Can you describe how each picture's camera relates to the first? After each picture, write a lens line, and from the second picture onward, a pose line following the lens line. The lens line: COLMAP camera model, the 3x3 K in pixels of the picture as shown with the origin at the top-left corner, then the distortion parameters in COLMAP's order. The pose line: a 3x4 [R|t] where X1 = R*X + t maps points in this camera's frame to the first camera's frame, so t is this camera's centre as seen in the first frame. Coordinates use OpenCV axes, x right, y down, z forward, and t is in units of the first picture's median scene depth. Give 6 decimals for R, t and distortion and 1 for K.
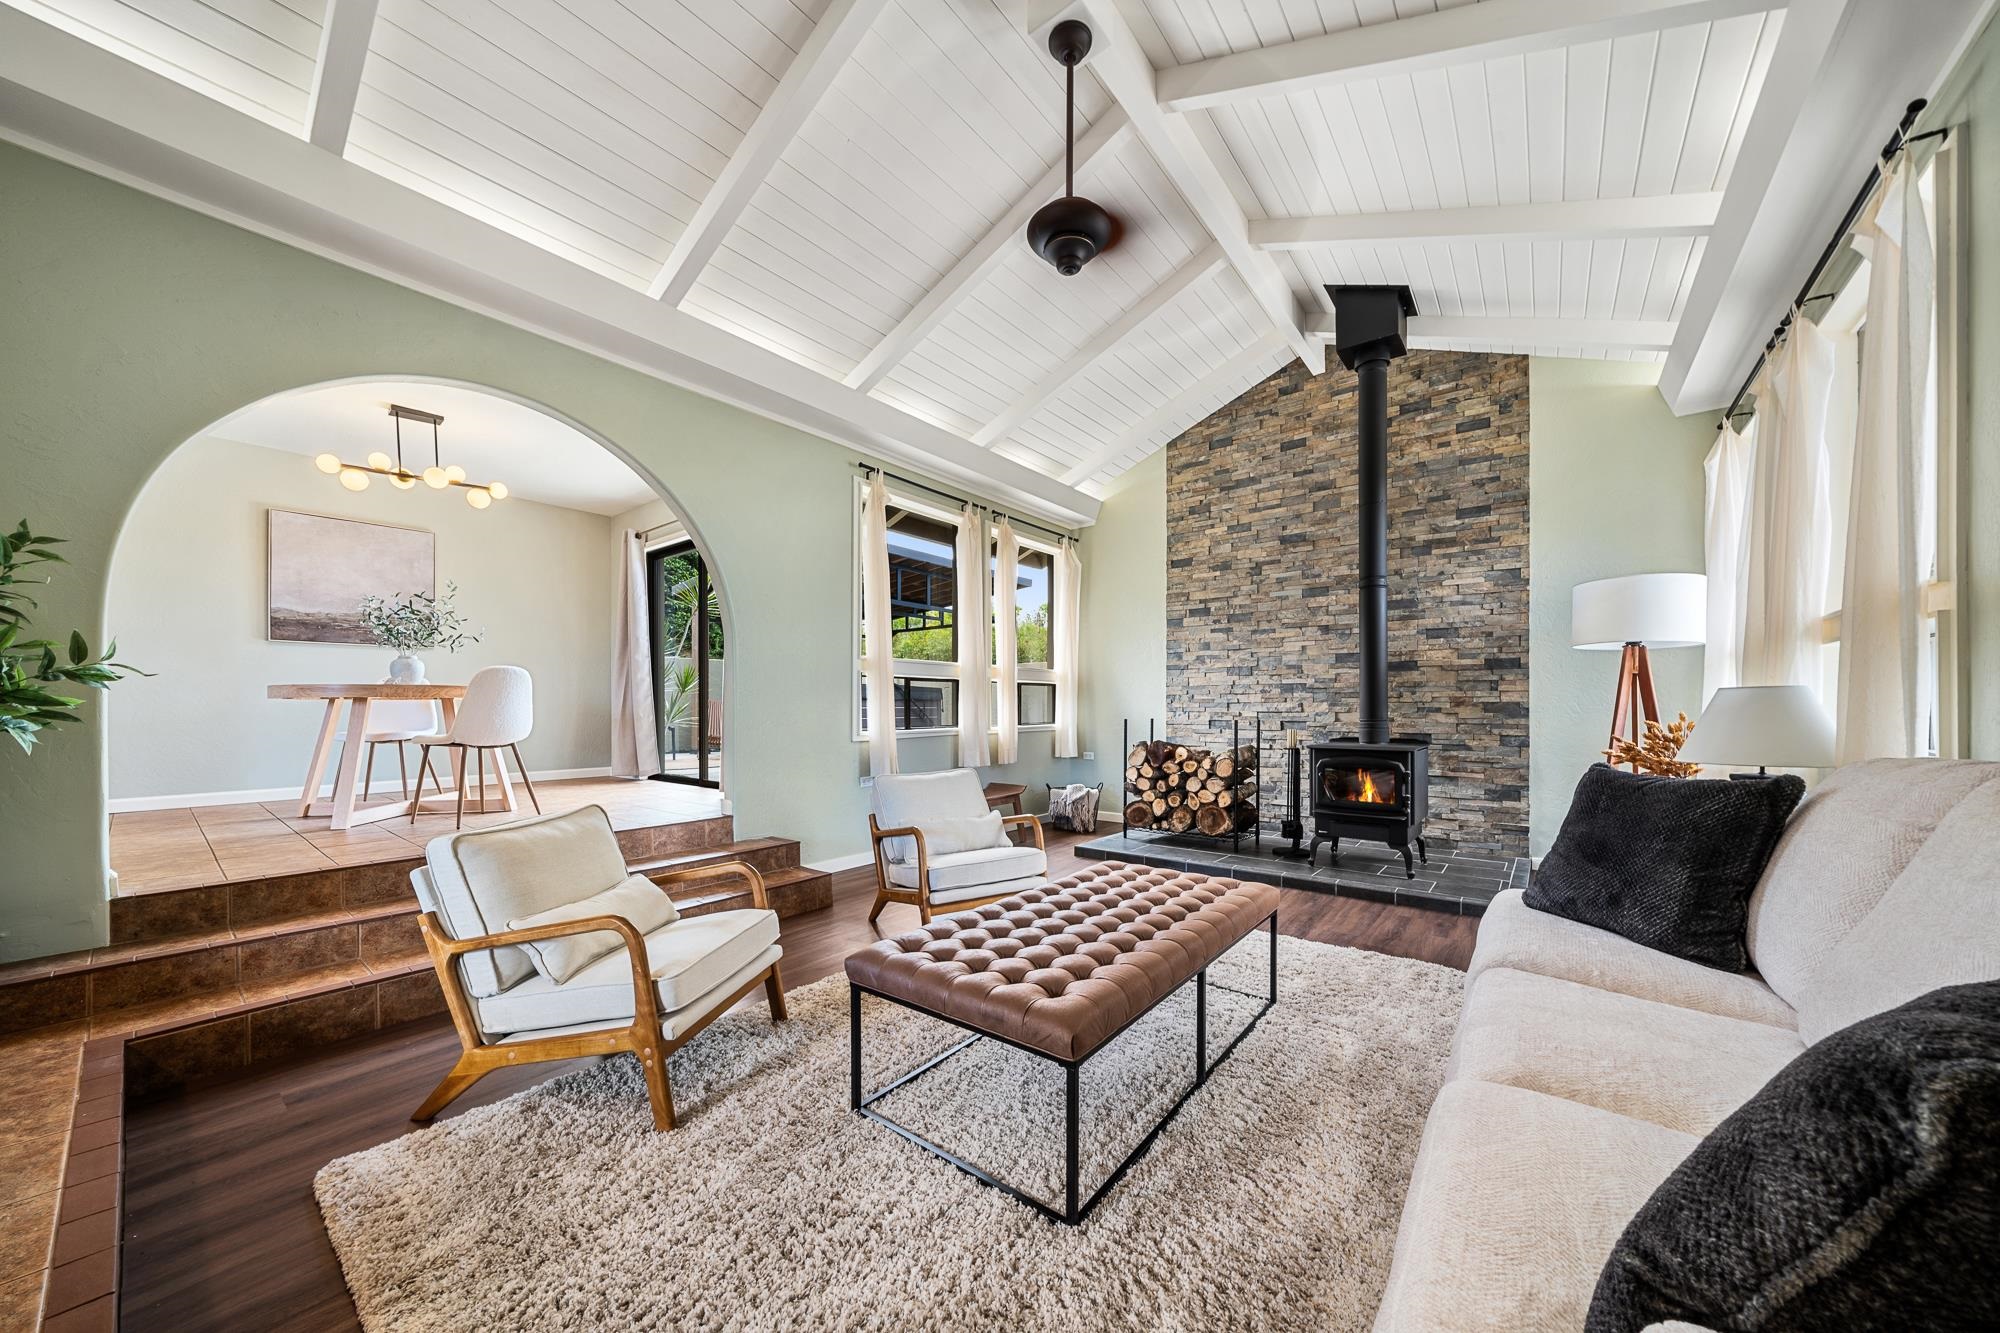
lens RADIAL K [[703.1, 0, 1006.0], [0, 703.1, 705.5], [0, 0, 1]] dist [0.000091, 0.000014]
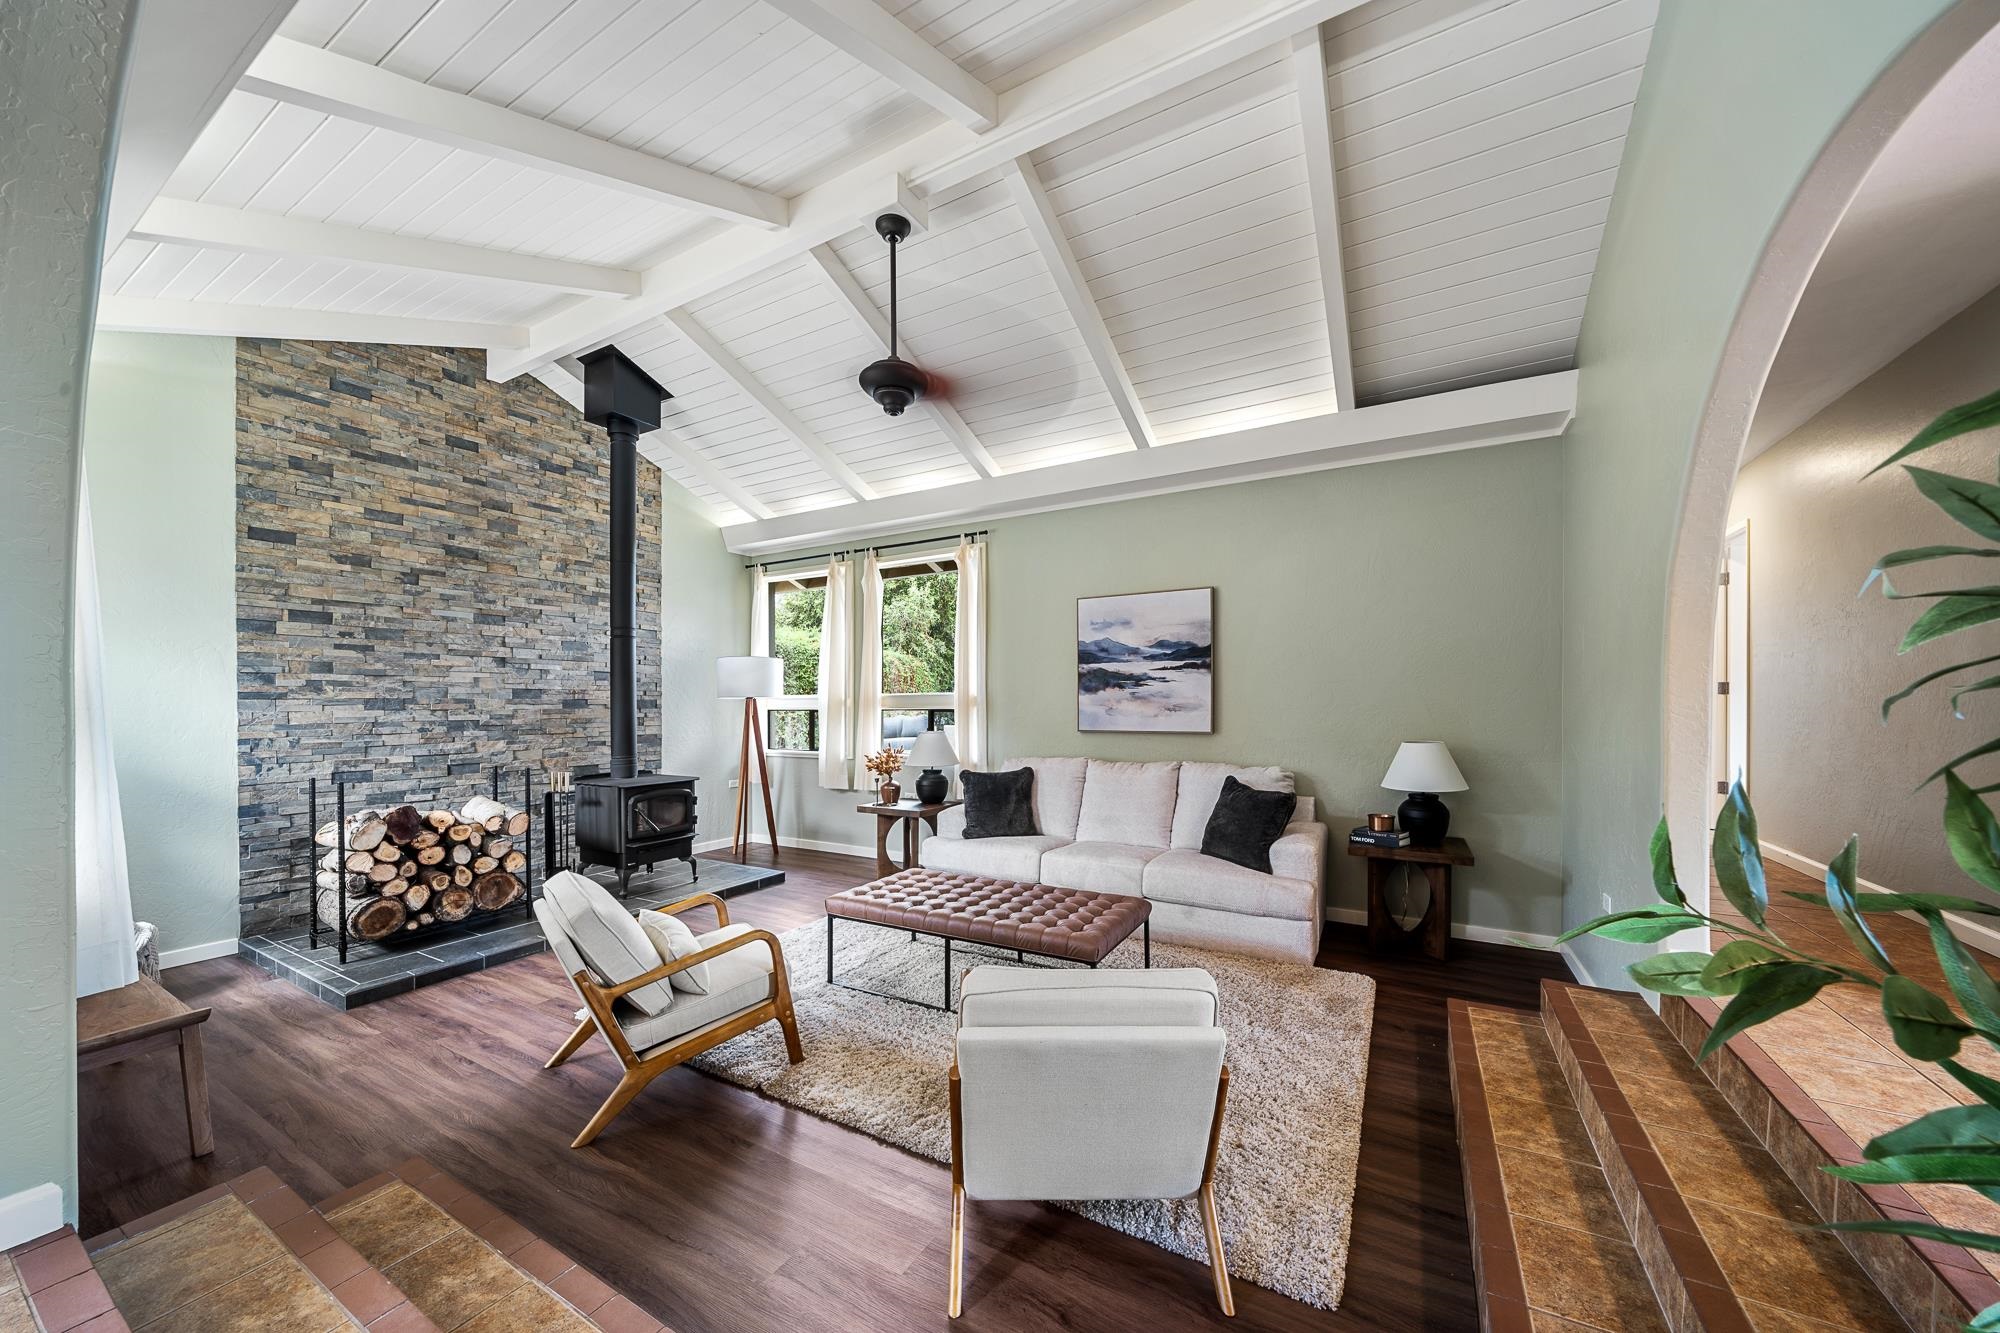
lens RADIAL K [[703.1, 0, 1006.0], [0, 703.1, 705.5], [0, 0, 1]] dist [0.000091, 0.000014]
pose [[-0.139345, -0.002299, 0.990241, -0.552795], [0.000345, 0.999997, 0.002370, -0.052288], [-0.990244, 0.000672, -0.139344, 0.468534]]
